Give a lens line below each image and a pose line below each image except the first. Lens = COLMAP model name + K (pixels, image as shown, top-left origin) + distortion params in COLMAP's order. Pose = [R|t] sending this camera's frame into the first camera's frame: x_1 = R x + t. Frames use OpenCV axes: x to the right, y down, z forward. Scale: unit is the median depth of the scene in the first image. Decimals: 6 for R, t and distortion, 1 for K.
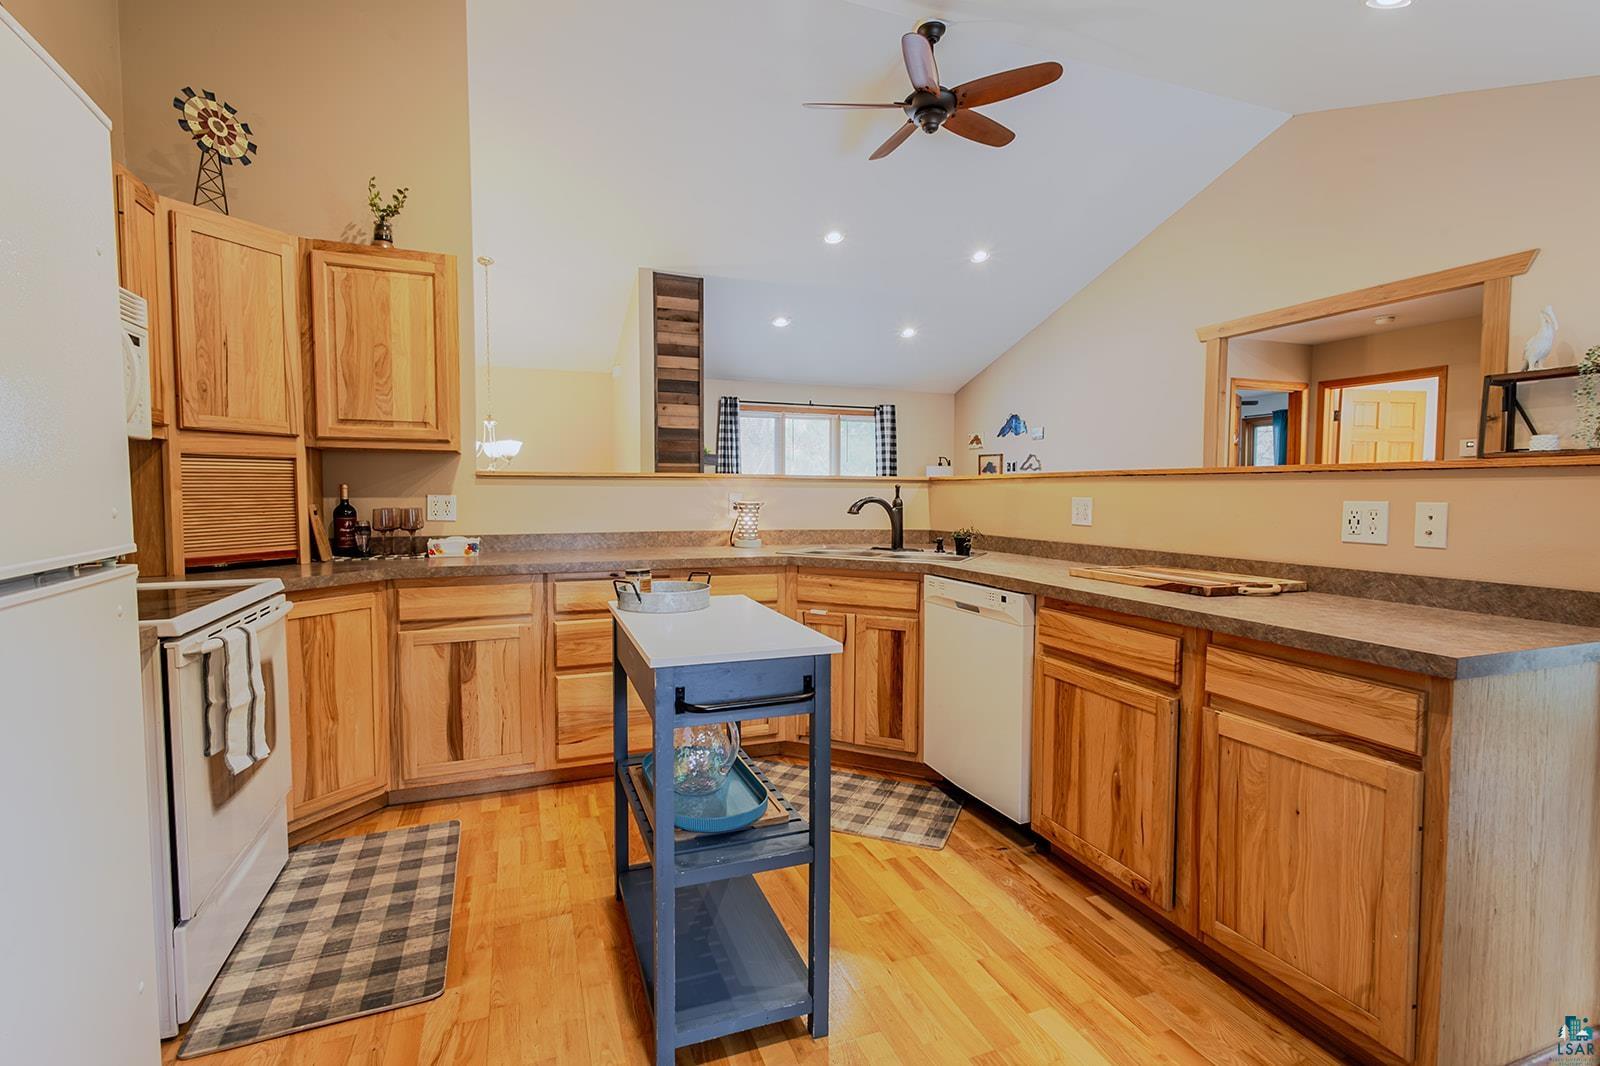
lens RADIAL K [[758.2, 0, 800.7], [0, 758.2, 527.1], [0, 0, 1]] dist [0.012526, -0.000039]
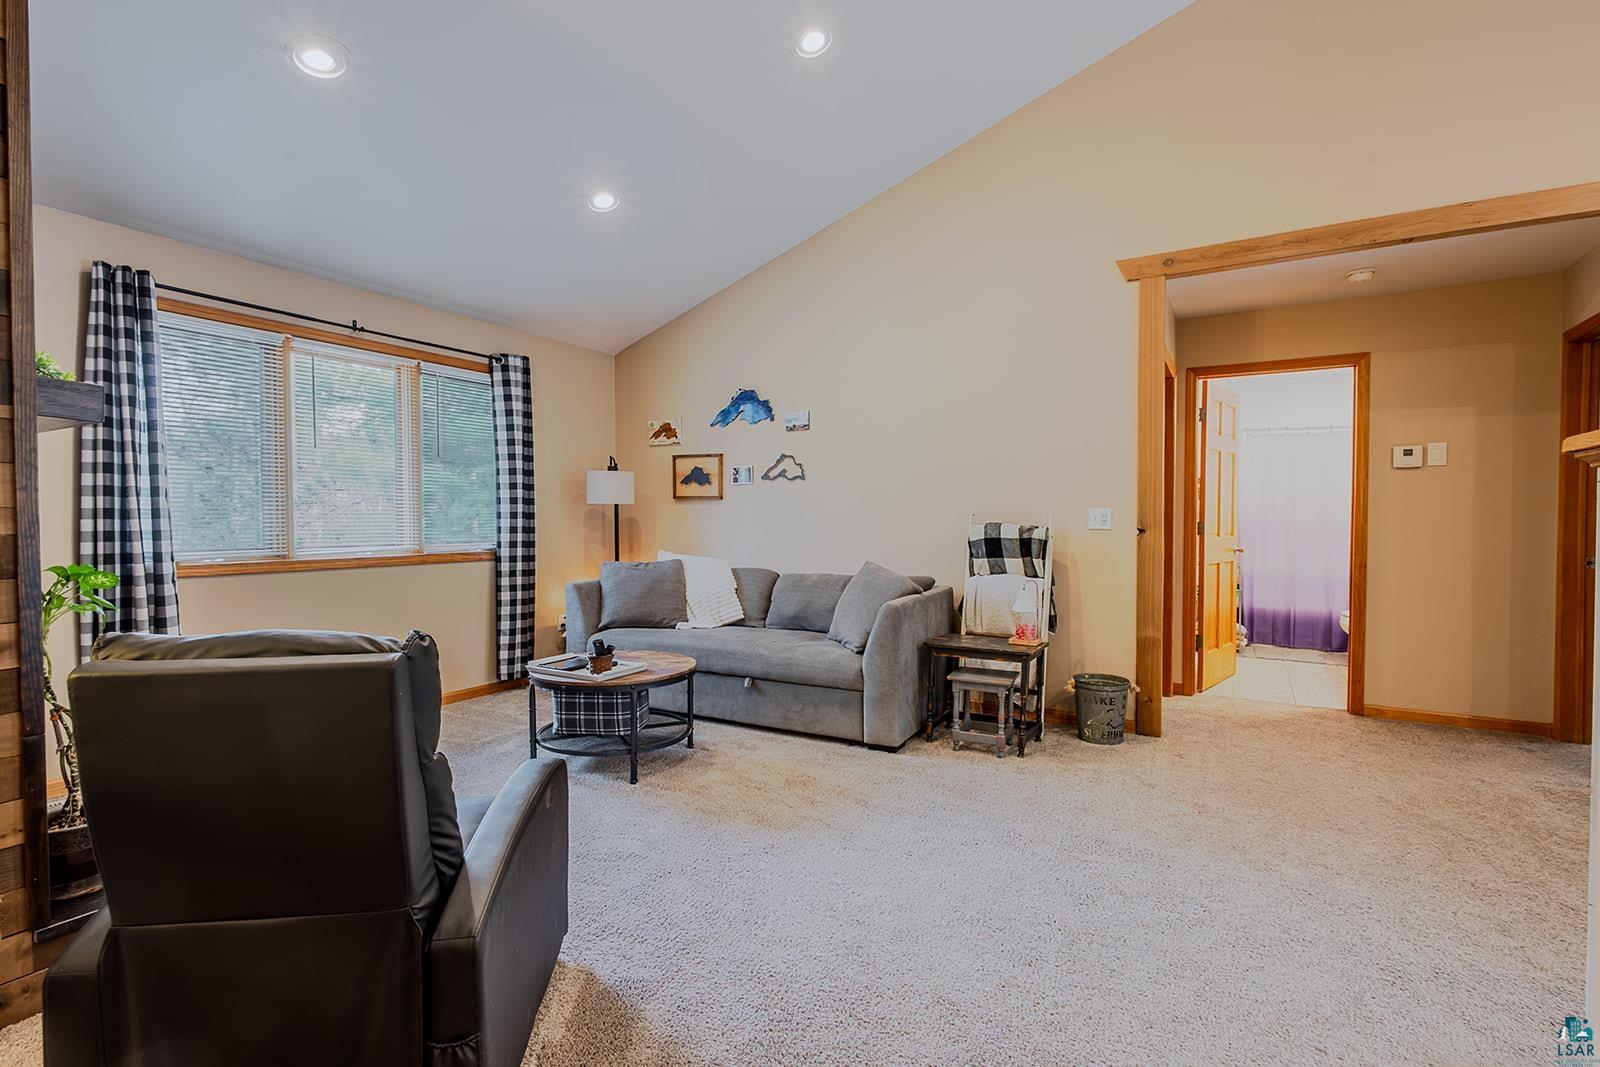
lens RADIAL K [[742.4, 0, 800.0], [0, 742.4, 533.5], [0, 0, 1]] dist [-0.000627, -0.000090]
pose [[0.788874, -0.017249, 0.614313, -0.074827], [0.031876, 0.999409, -0.012871, -0.030128], [-0.613728, 0.029735, 0.788957, 0.663764]]
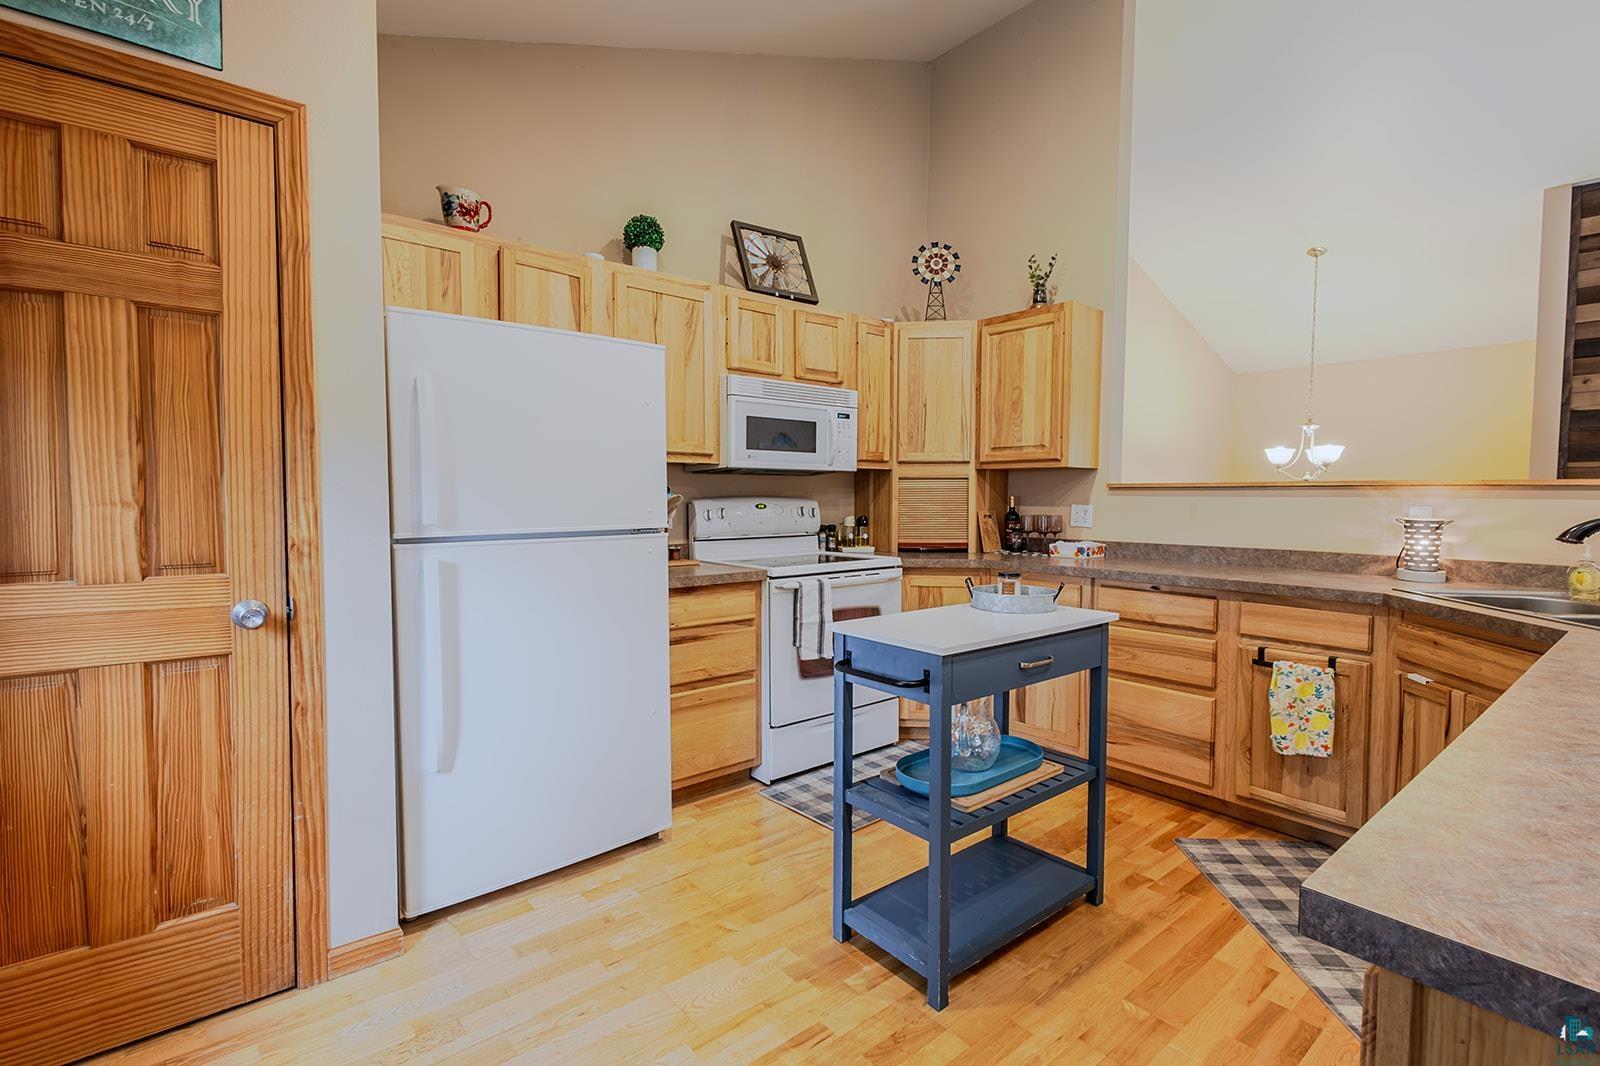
lens RADIAL K [[745.4, 0, 800.0], [0, 745.4, 533.0], [0, 0, 1]] dist [0.008727, -0.000878]
pose [[0.304907, 0.045634, -0.951288, 0.258539], [-0.049271, 0.998270, 0.032096, -0.007820], [0.951107, 0.037085, 0.306628, 0.129380]]
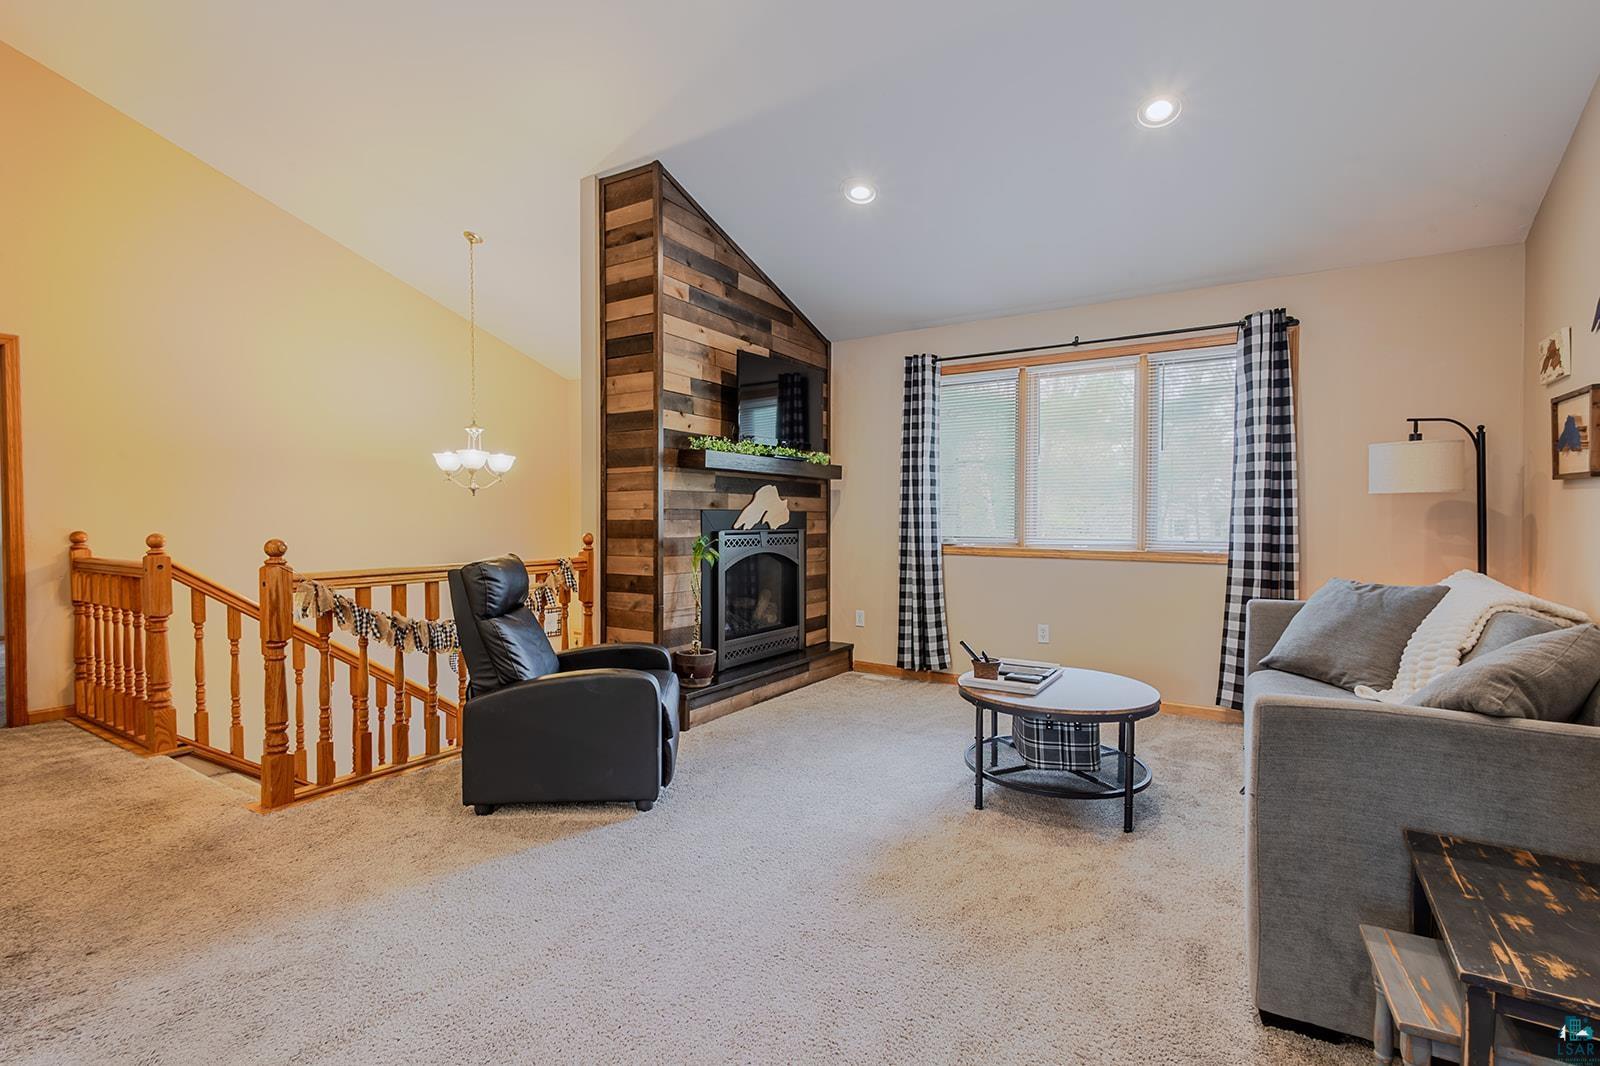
lens RADIAL K [[736.8, 0, 801.7], [0, 736.8, 531.1], [0, 0, 1]] dist [0.008078, 0.000212]
pose [[0.591503, 0.014575, -0.806171, 0.429796], [-0.036602, 0.999291, -0.008789, -0.032203], [0.805472, 0.034706, 0.591617, 0.775524]]
